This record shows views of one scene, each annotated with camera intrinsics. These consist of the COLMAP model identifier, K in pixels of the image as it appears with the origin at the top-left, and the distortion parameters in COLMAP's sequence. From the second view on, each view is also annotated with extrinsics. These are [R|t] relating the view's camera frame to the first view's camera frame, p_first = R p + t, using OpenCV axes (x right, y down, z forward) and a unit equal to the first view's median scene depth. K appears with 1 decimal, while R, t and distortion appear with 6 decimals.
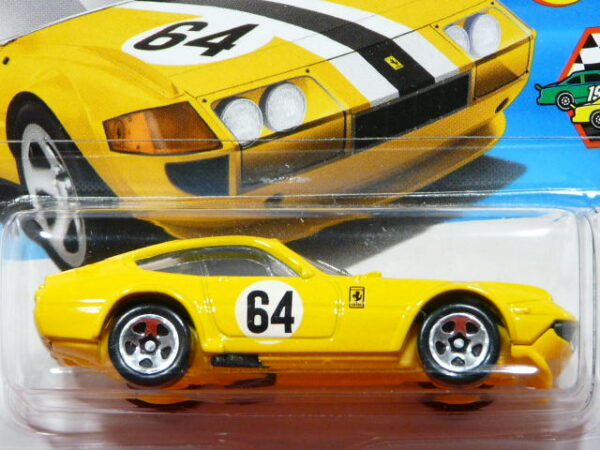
lens RADIAL K [[2985.9, 0, 300.0], [0, 2985.9, 225.0], [0, 0, 1]] dist [0.041714, 0.264479]
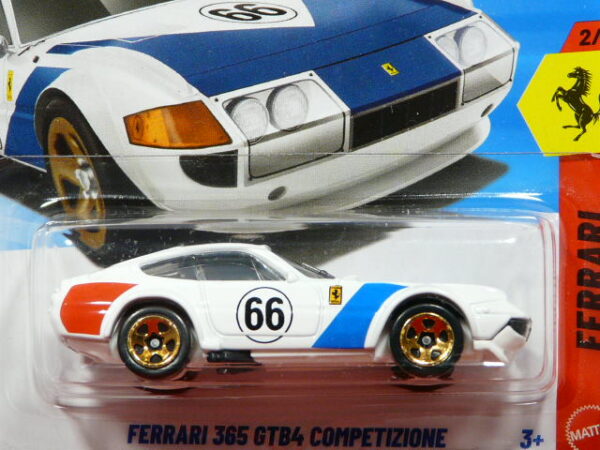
lens RADIAL K [[2440.3, 0, 300.0], [0, 2440.3, 225.0], [0, 0, 1]] dist [0.083990, 0.709602]
pose [[0.999810, 0.017524, 0.008483, -0.008097], [-0.017426, 0.999782, -0.011494, 0.013680], [-0.008683, 0.011344, 0.999898, 0.104133]]
